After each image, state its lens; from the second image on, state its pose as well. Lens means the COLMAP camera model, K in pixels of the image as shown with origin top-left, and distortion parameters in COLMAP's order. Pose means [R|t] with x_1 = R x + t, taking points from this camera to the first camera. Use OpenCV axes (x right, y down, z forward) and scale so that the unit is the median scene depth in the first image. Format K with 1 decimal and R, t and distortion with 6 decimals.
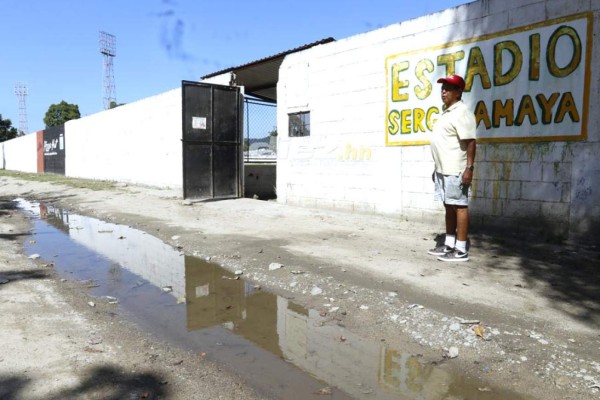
lens RADIAL K [[432.5, 0, 299.4], [0, 432.5, 190.7], [0, 0, 1]] dist [-0.060692, 0.036509]
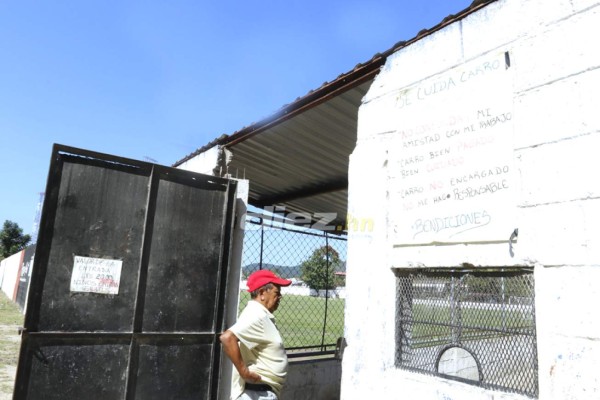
lens RADIAL K [[432.5, 0, 299.4], [0, 432.5, 190.7], [0, 0, 1]] dist [-0.060692, 0.036509]
pose [[0.996524, 0.035675, -0.075283, -0.056928], [-0.056175, 0.955073, -0.290999, -0.130452], [0.061519, 0.294216, 0.953757, 0.669335]]
